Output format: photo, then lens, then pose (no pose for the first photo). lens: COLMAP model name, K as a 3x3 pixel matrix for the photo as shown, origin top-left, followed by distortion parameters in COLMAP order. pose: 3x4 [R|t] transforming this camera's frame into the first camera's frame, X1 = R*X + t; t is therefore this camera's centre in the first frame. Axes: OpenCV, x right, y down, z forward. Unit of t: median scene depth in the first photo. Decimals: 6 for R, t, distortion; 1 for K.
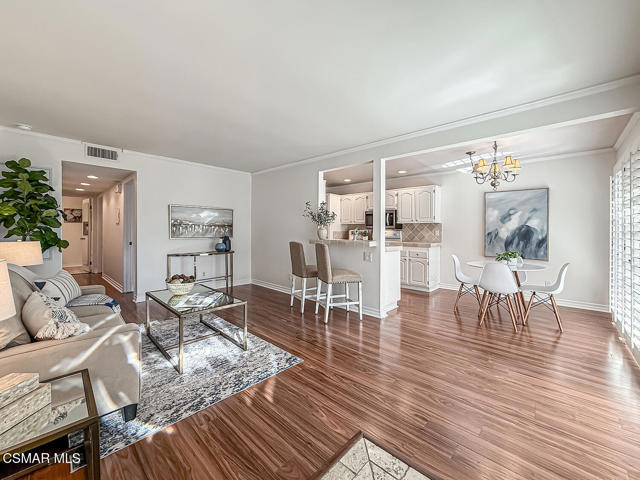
lens RADIAL K [[265.1, 0, 320.9], [0, 265.1, 230.1], [0, 0, 1]] dist [-0.000495, 0.000072]
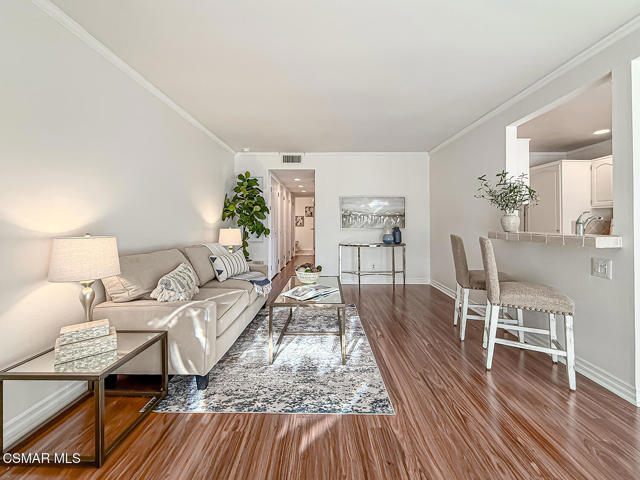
lens RADIAL K [[268.6, 0, 316.3], [0, 268.6, 220.1], [0, 0, 1]] dist [-0.001808, 0.000023]
pose [[0.671822, -0.014744, -0.740566, 0.233850], [0.006337, 0.999880, -0.014159, 0.018508], [0.740685, 0.004819, 0.671835, 0.322803]]
